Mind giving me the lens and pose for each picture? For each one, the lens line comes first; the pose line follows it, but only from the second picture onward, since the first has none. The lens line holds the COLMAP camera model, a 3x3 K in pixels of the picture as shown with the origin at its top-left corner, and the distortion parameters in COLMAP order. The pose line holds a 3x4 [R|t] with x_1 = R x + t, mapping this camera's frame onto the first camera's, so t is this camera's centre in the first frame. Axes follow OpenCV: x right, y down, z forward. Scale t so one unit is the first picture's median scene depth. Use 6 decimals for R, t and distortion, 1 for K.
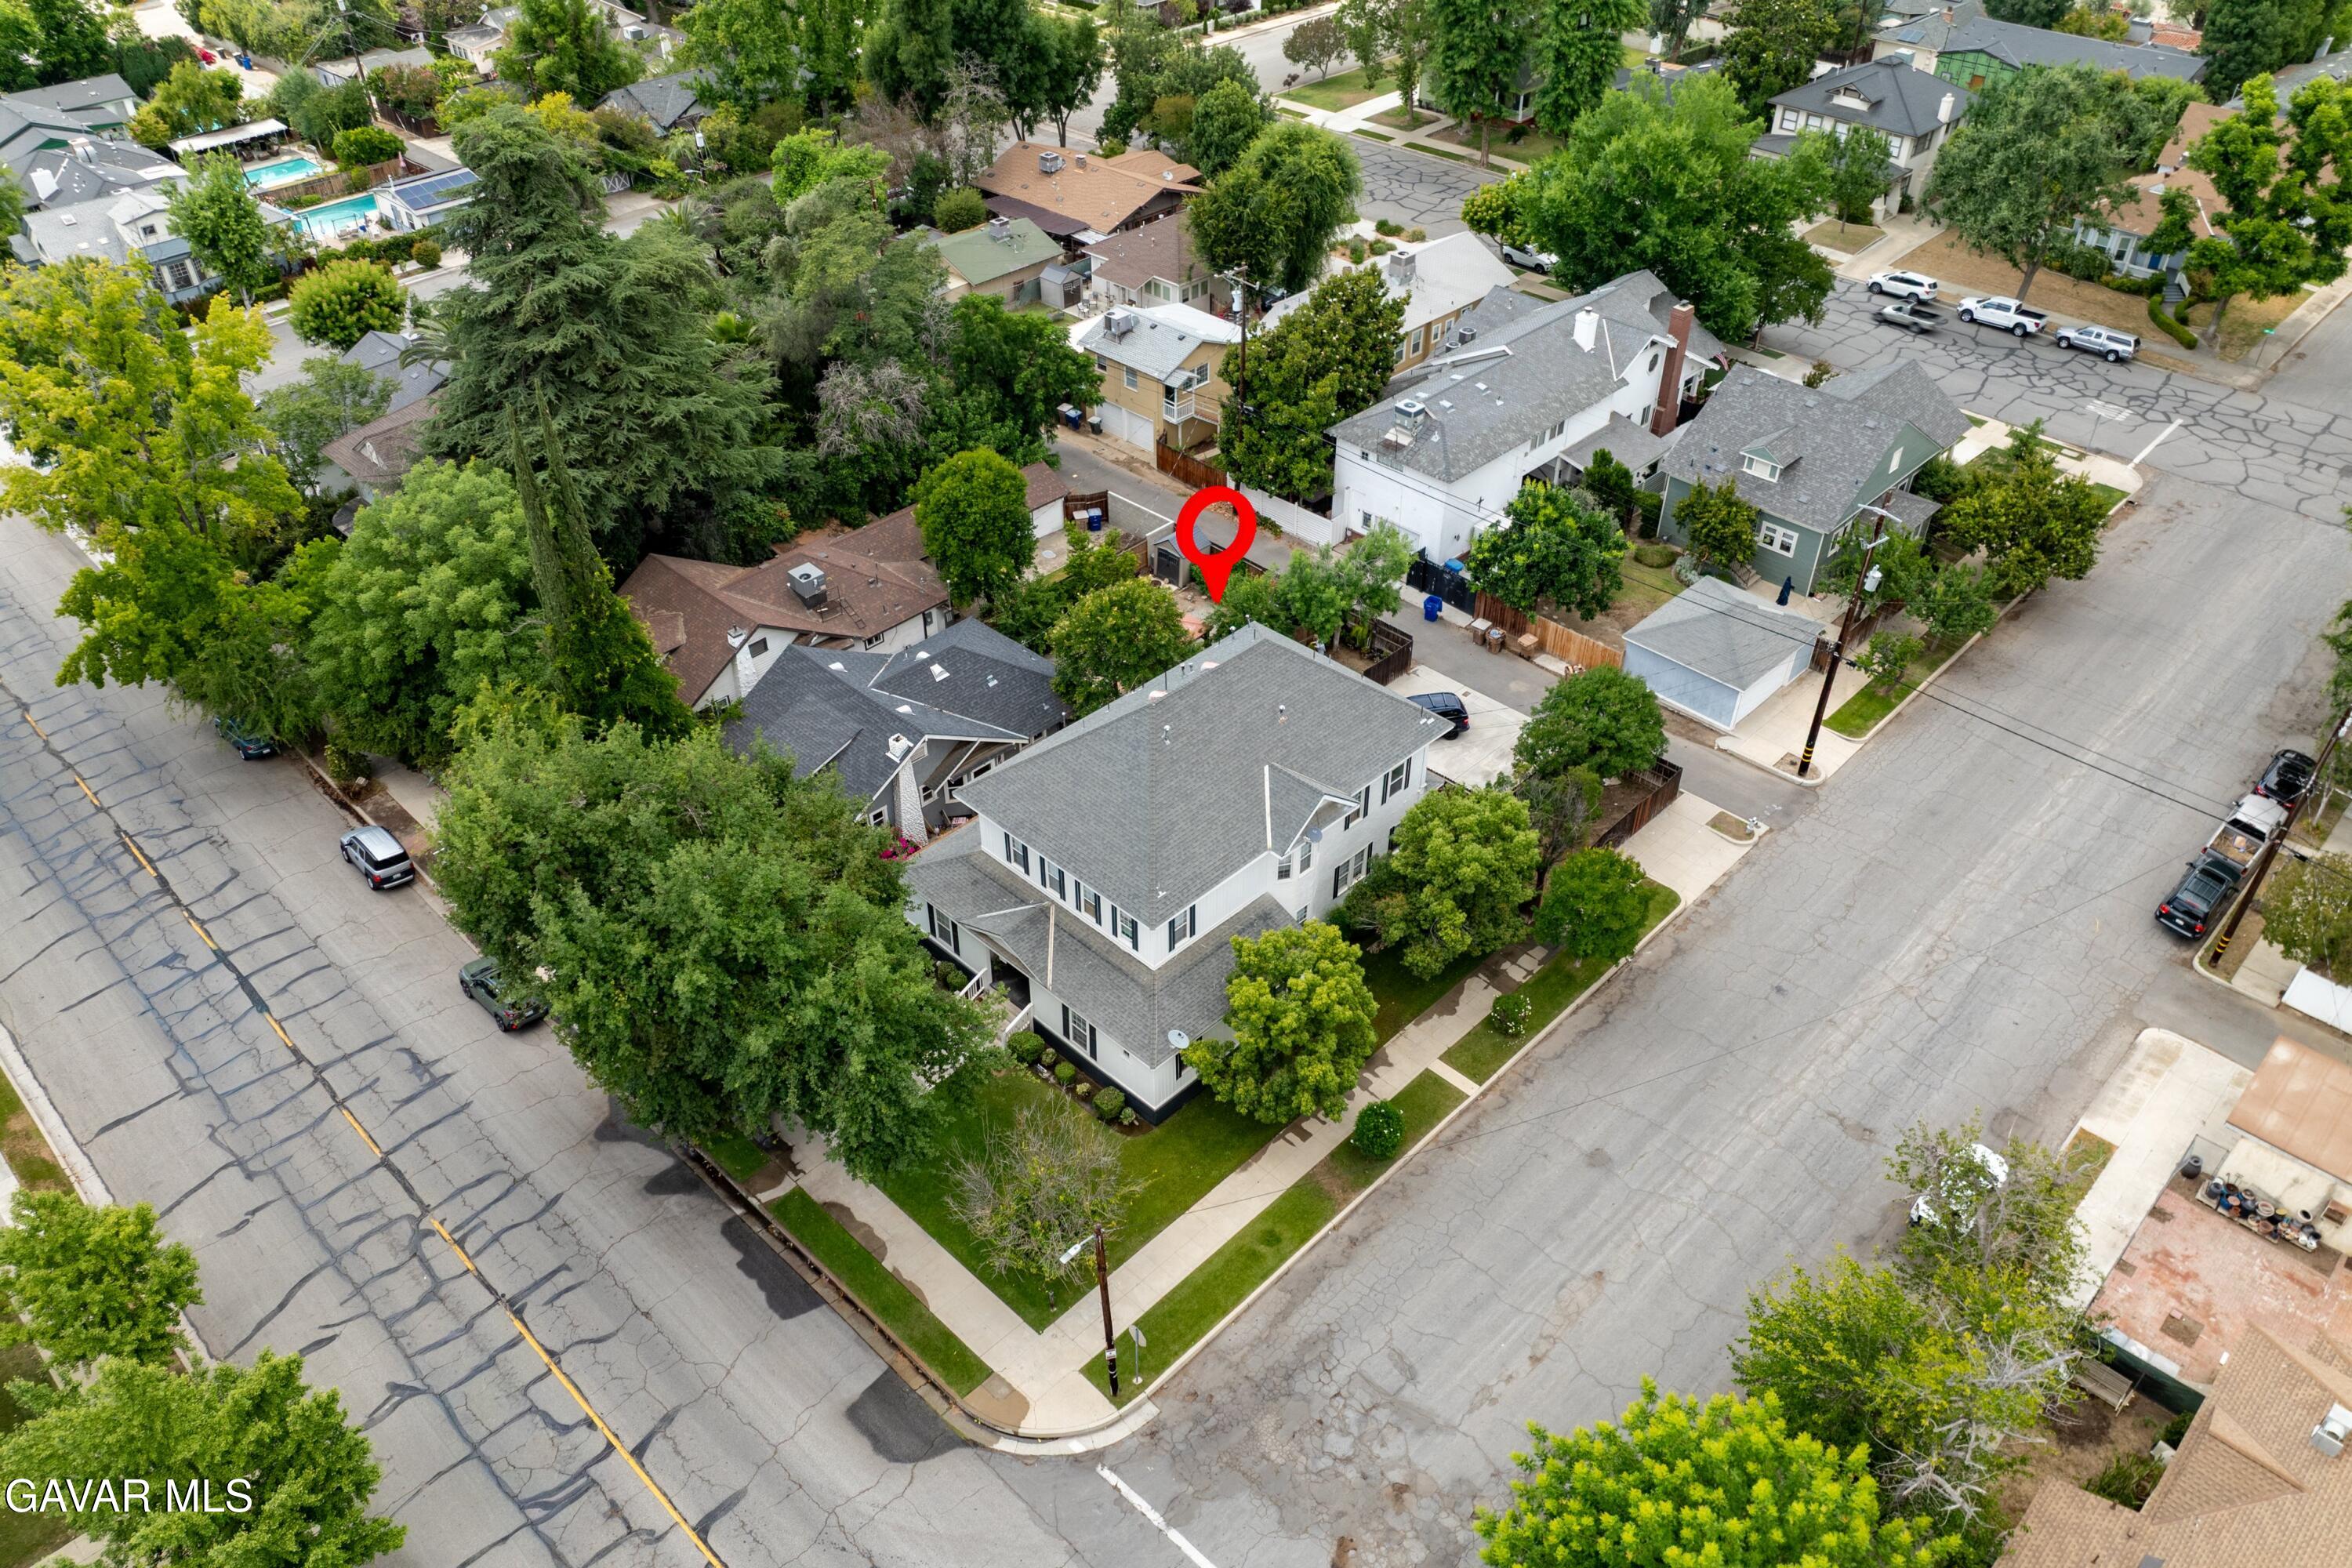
lens RADIAL K [[1605.2, 0, 1181.9], [0, 1605.2, 788.2], [0, 0, 1]] dist [-0.057924, 0.016374]
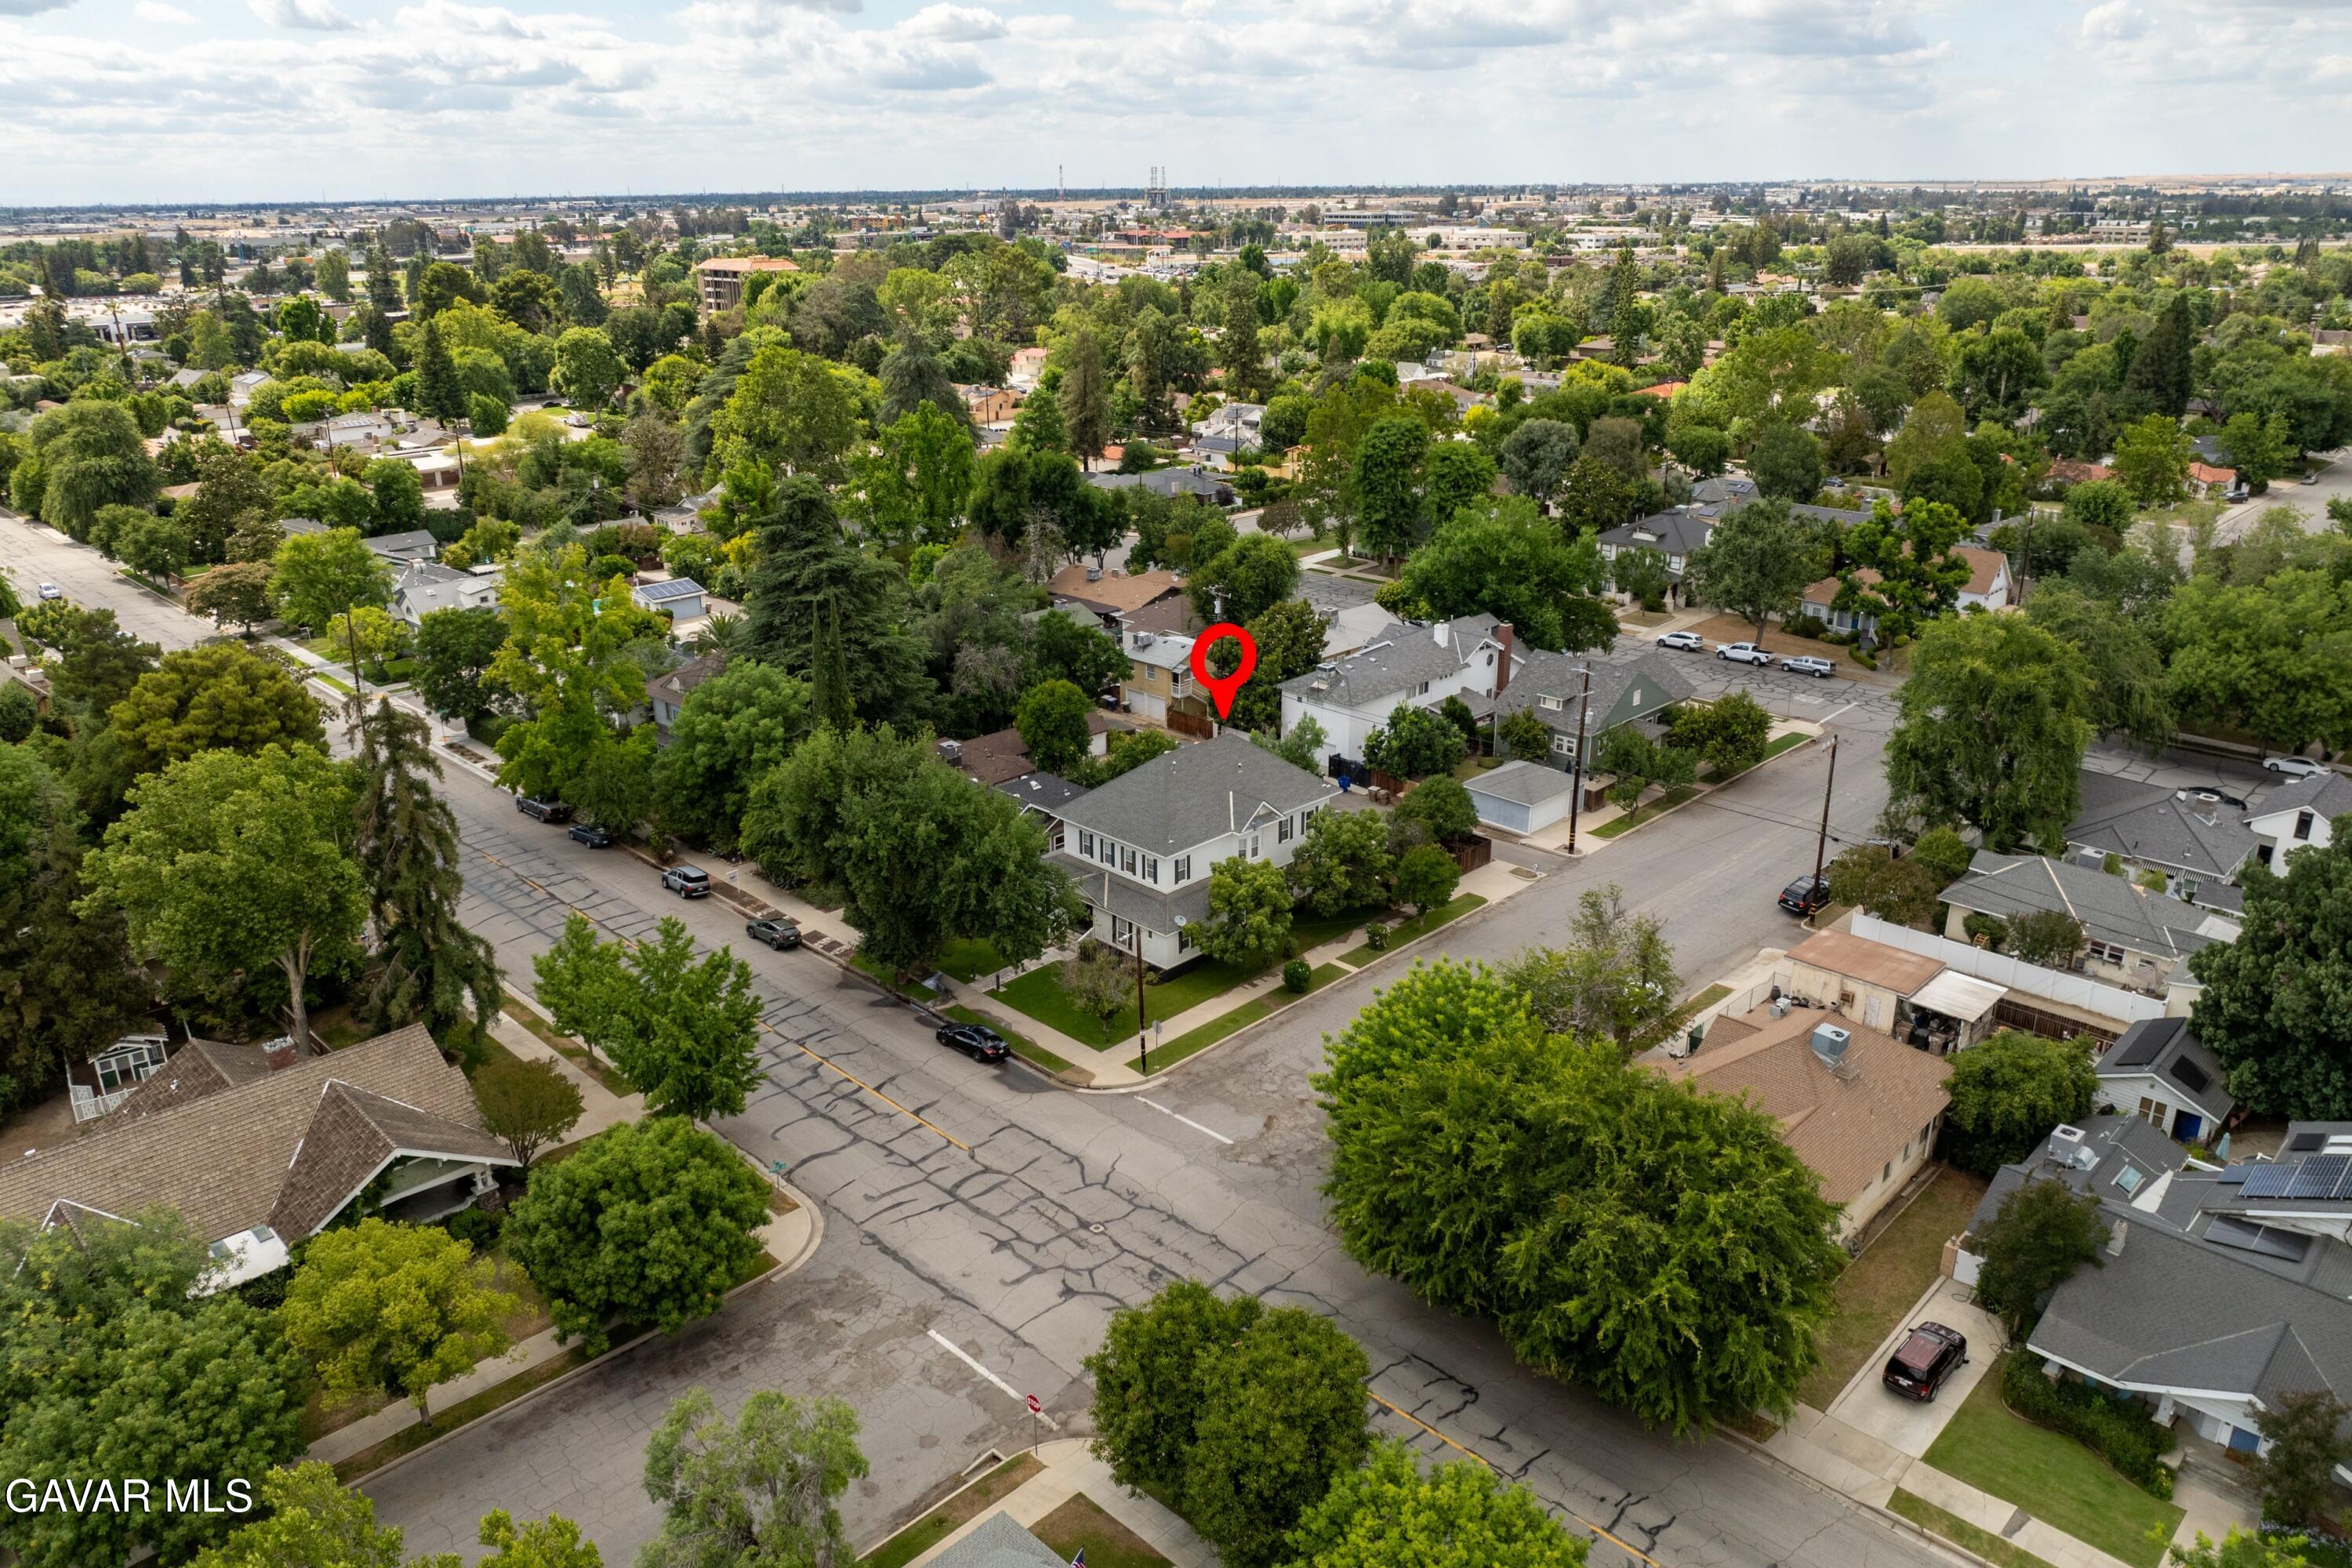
lens RADIAL K [[1605.2, 0, 1178.9], [0, 1605.2, 780.7], [0, 0, 1]] dist [-0.057924, 0.016374]
pose [[0.999992, 0.000377, -0.004094, 0.002079], [-0.001717, 0.943070, -0.332589, 0.386180], [0.003736, 0.332593, 0.943063, -0.455247]]
